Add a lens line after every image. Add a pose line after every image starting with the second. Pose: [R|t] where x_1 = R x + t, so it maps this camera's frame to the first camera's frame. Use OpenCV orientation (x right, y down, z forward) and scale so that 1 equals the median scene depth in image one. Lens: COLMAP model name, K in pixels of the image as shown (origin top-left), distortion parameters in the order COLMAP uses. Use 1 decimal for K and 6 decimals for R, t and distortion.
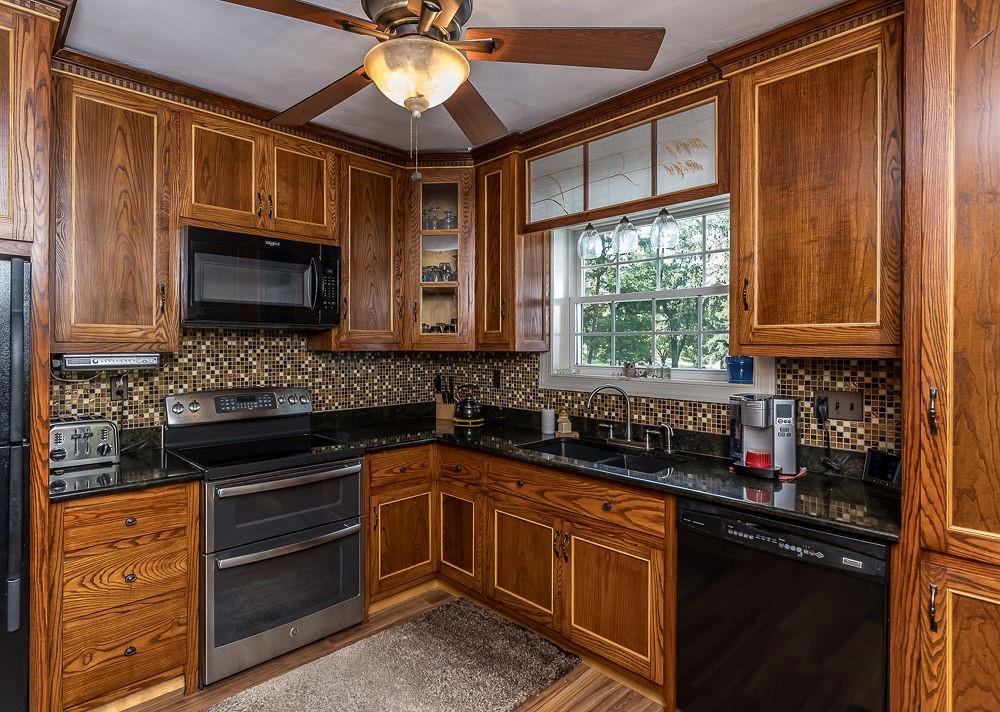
lens RADIAL K [[524.3, 0, 499.2], [0, 524.3, 341.1], [0, 0, 1]] dist [0.000704, -0.000551]
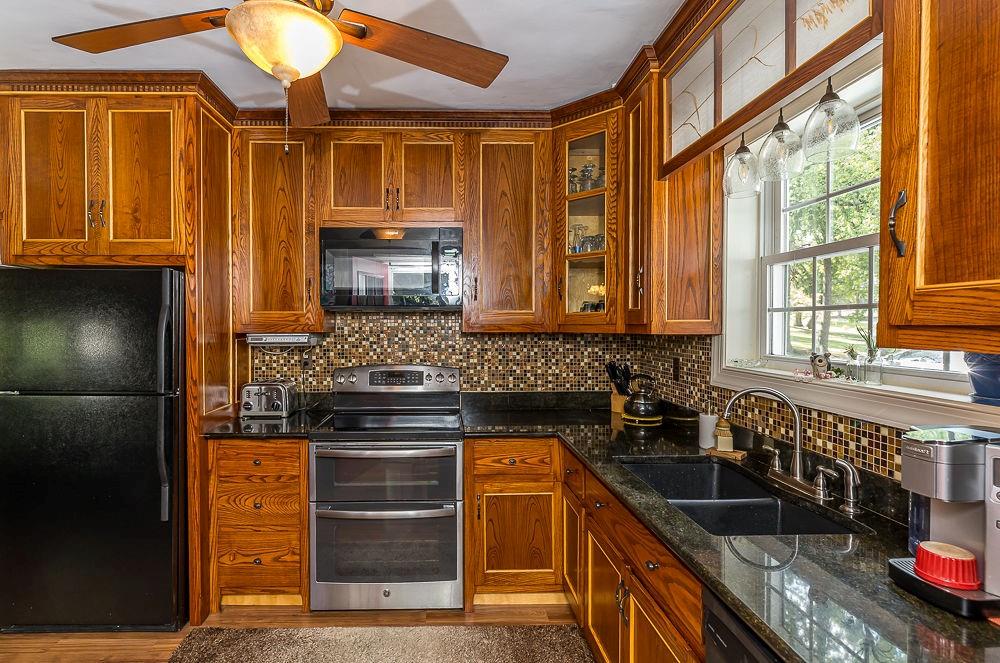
lens RADIAL K [[531.1, 0, 500.0], [0, 531.1, 331.5], [0, 0, 1]] dist [-0.000205, -0.000183]
pose [[0.733779, 0.006008, -0.679361, 0.426541], [0.007873, 0.999819, 0.017346, 0.000260], [0.679342, -0.018076, 0.733599, 0.303419]]
